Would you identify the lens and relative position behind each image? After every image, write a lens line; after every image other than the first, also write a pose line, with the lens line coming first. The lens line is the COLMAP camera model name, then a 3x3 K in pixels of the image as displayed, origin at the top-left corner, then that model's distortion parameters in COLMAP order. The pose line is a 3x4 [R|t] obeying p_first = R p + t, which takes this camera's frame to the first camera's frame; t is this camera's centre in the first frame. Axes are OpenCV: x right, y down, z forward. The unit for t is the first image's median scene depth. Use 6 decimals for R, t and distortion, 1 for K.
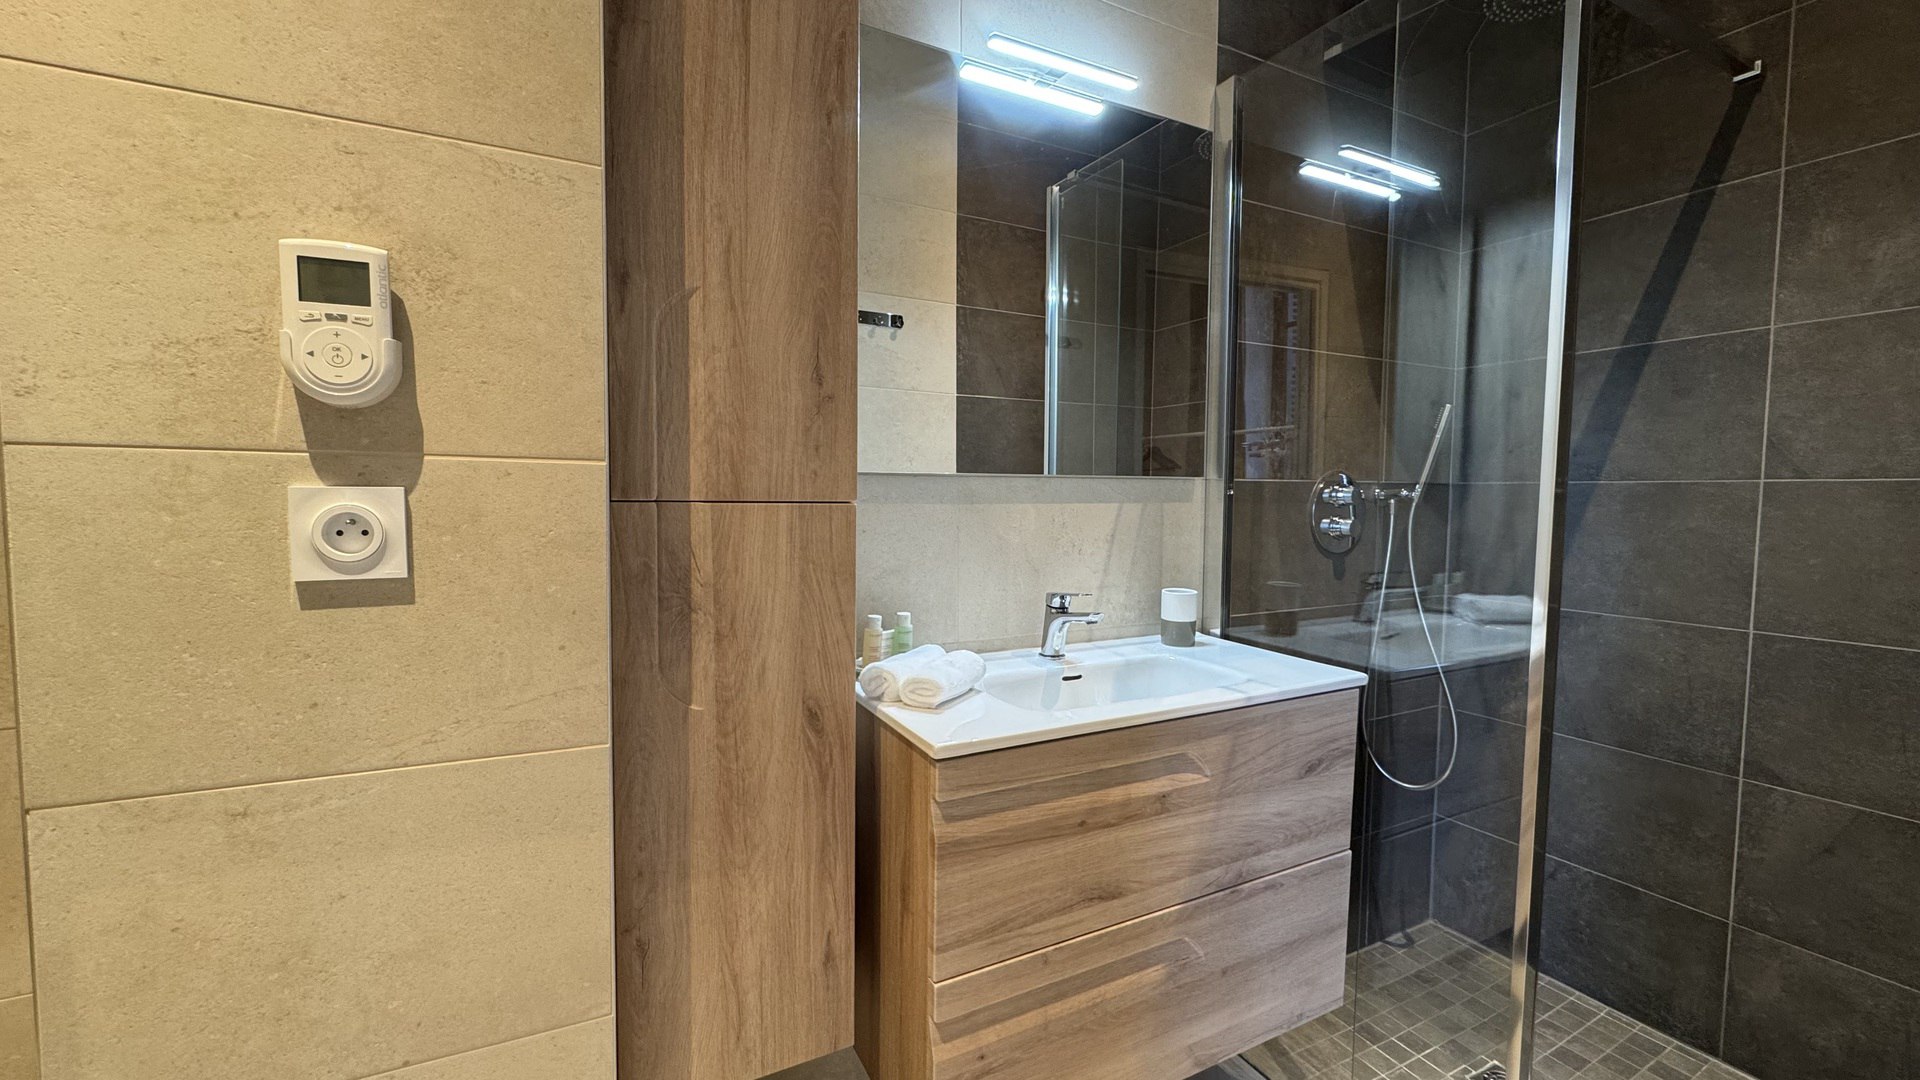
lens RADIAL K [[758.9, 0, 954.4], [0, 758.9, 536.6], [0, 0, 1]] dist [-0.000408, -0.000189]
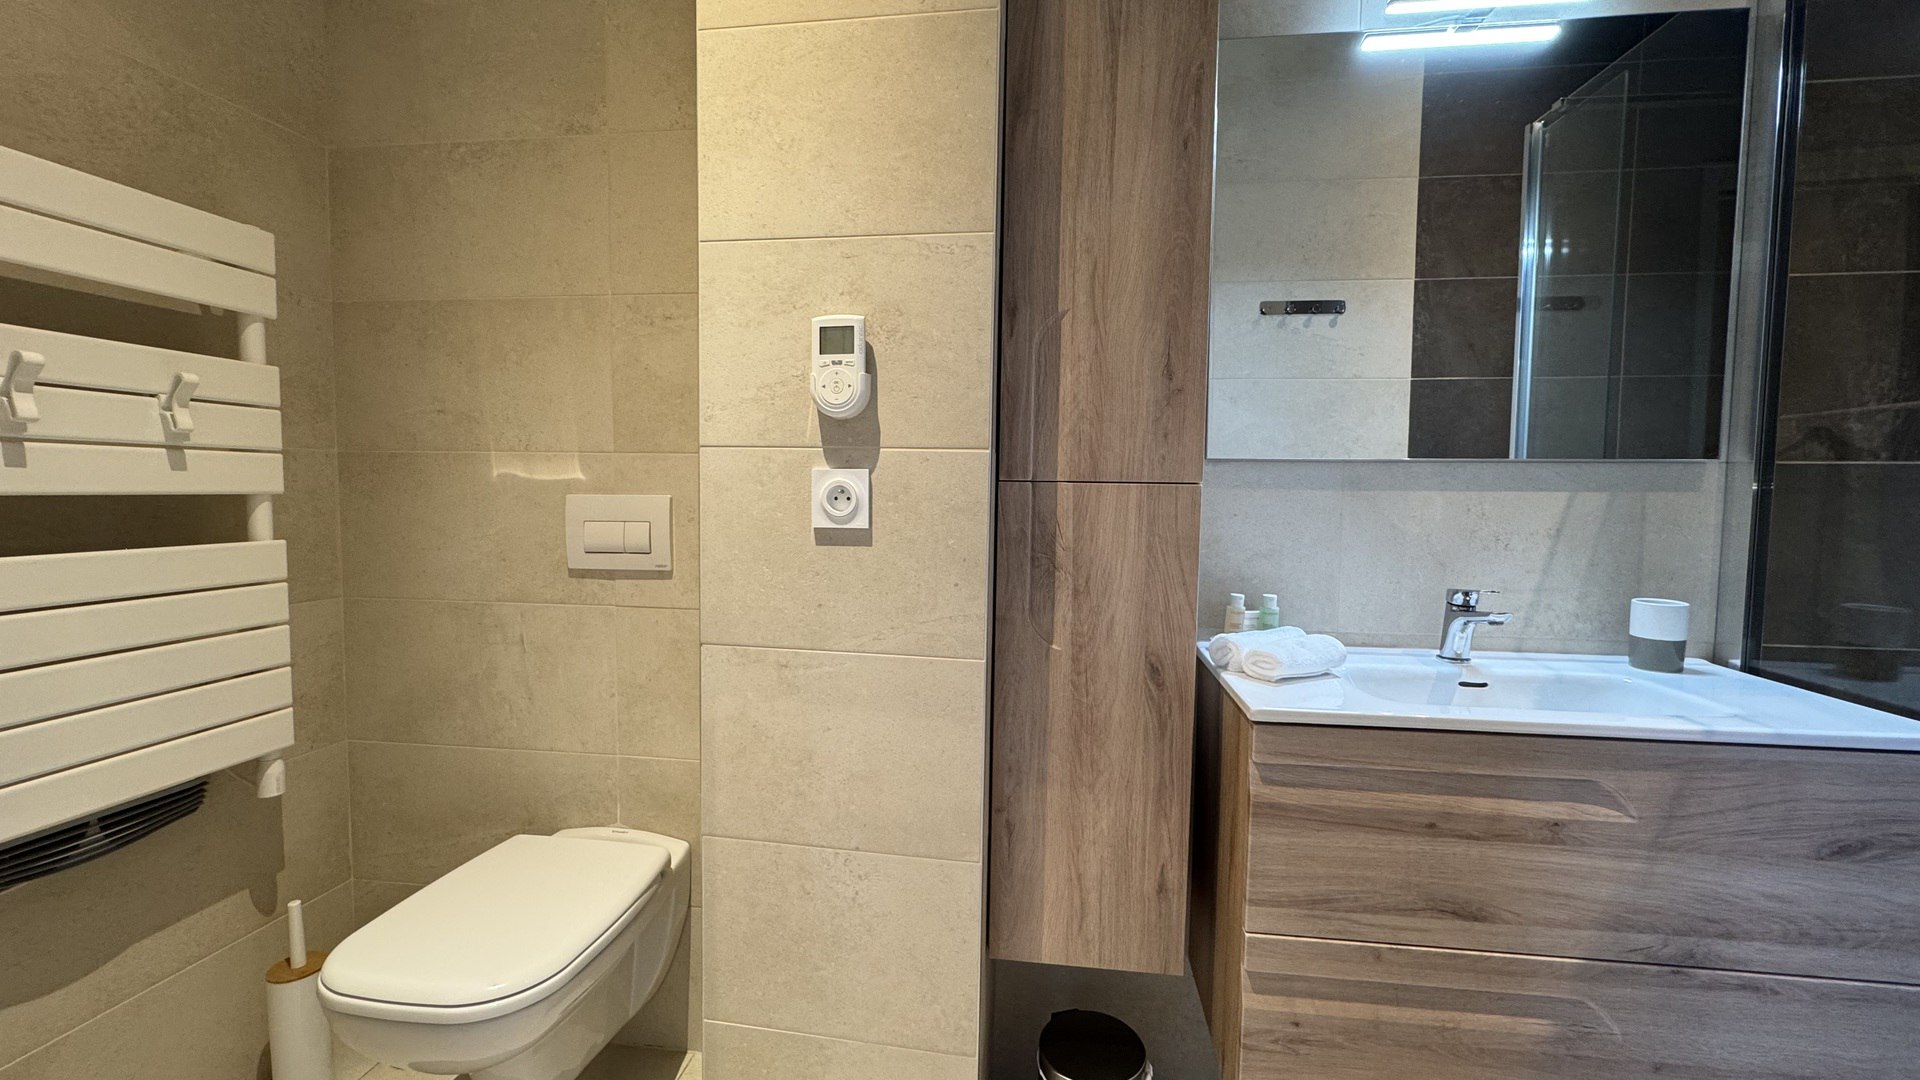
lens RADIAL K [[758.9, 0, 960.7], [0, 758.9, 533.4], [0, 0, 1]] dist [-0.000408, -0.000189]
pose [[0.821840, 0.032495, -0.568791, 0.219181], [-0.037916, 0.999278, 0.002304, 0.039288], [0.568455, 0.019673, 0.822479, -0.109174]]
